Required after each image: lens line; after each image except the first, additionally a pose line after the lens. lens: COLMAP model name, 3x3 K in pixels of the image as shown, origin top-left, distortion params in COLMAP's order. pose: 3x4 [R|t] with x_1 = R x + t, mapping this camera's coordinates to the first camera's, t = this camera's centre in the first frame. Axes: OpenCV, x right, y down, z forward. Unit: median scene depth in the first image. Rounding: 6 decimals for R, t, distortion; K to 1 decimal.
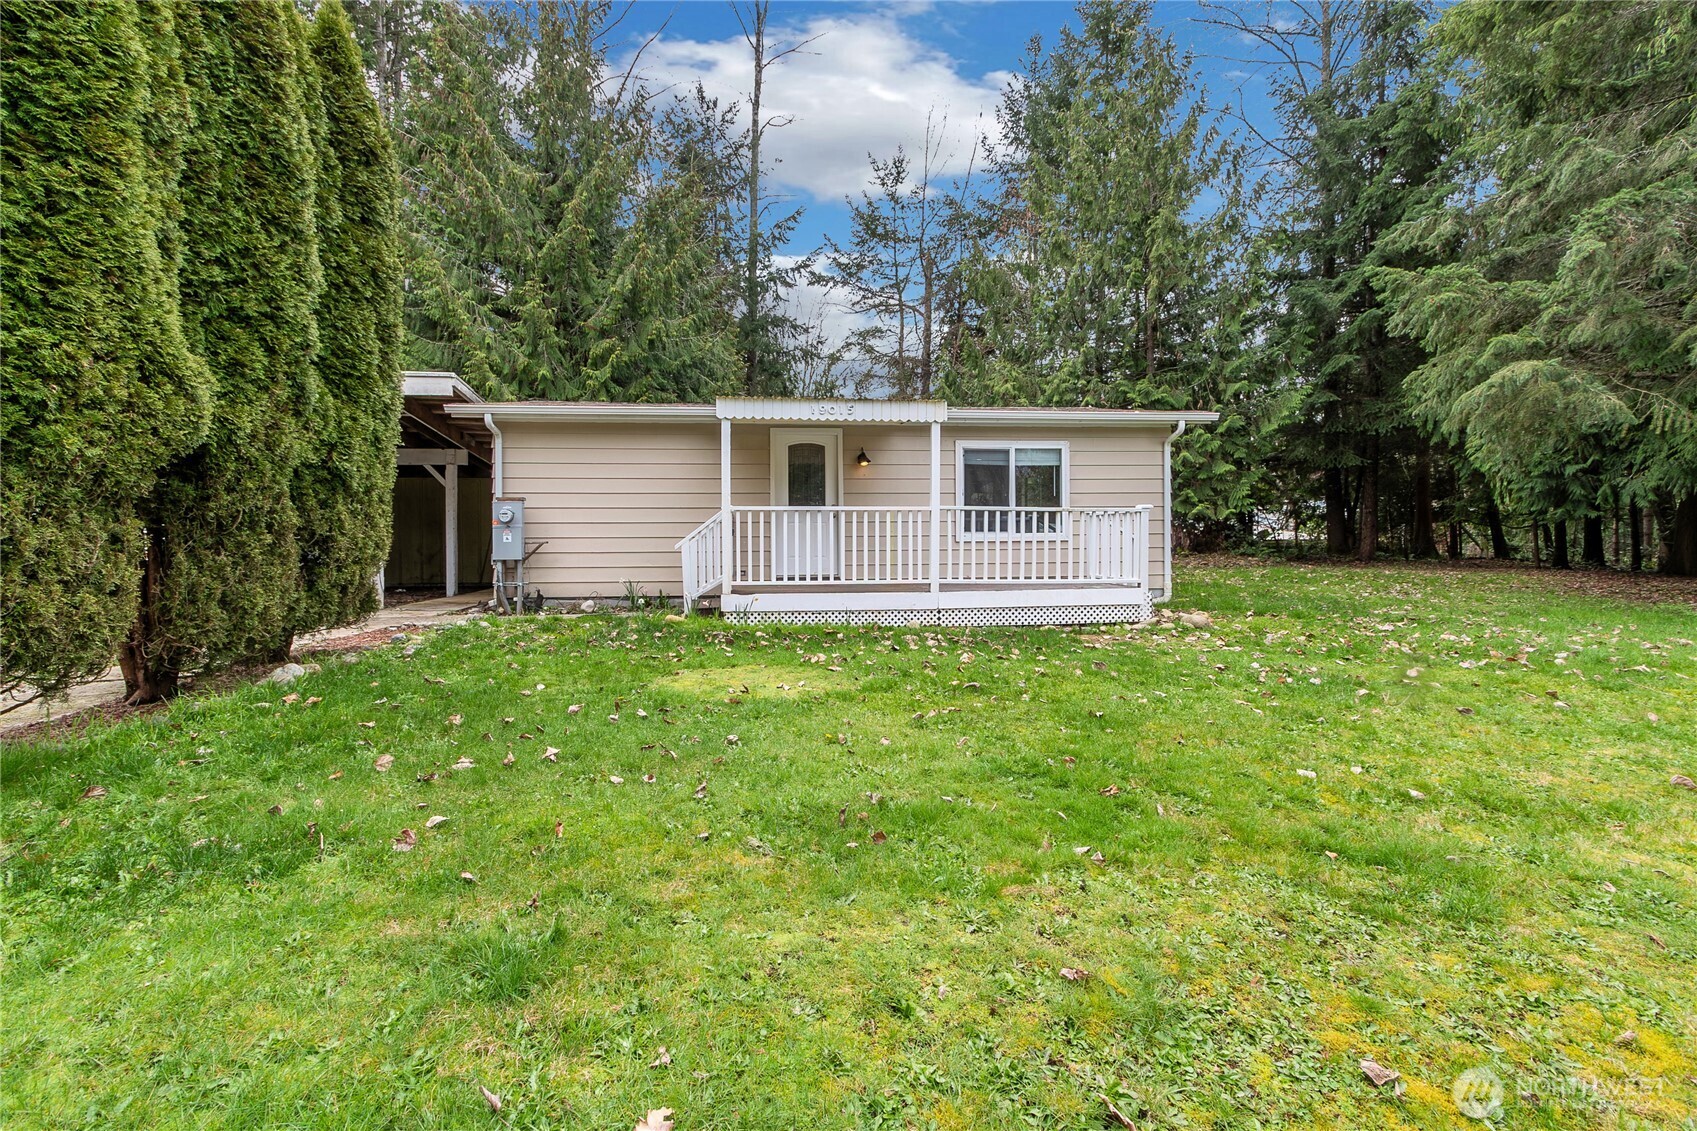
lens RADIAL K [[787.3, 0, 848.2], [0, 787.3, 521.0], [0, 0, 1]] dist [0.001575, 0.000070]
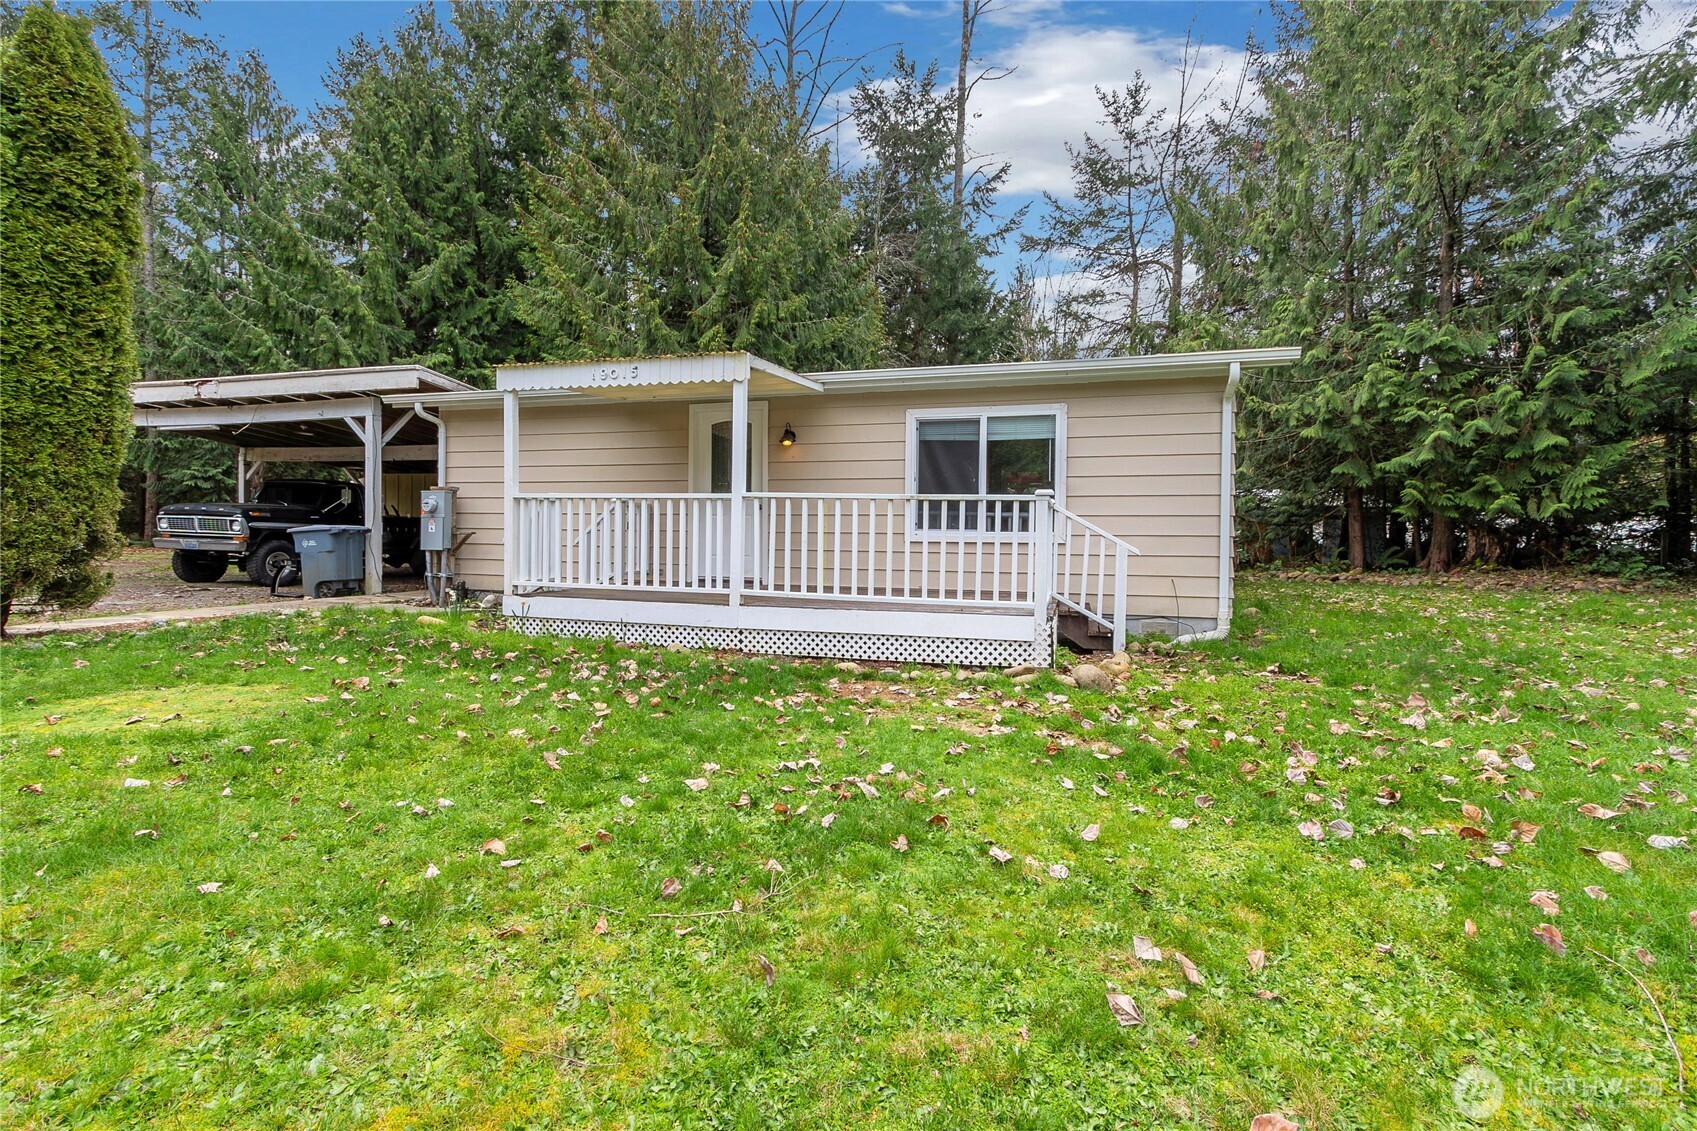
lens RADIAL K [[795.8, 0, 844.9], [0, 795.8, 528.4], [0, 0, 1]] dist [0.003019, 0.000154]
pose [[0.910771, 0.015058, -0.412638, 0.399403], [-0.009187, 0.999826, 0.016210, 0.001499], [0.412810, -0.010973, 0.910751, 0.264049]]
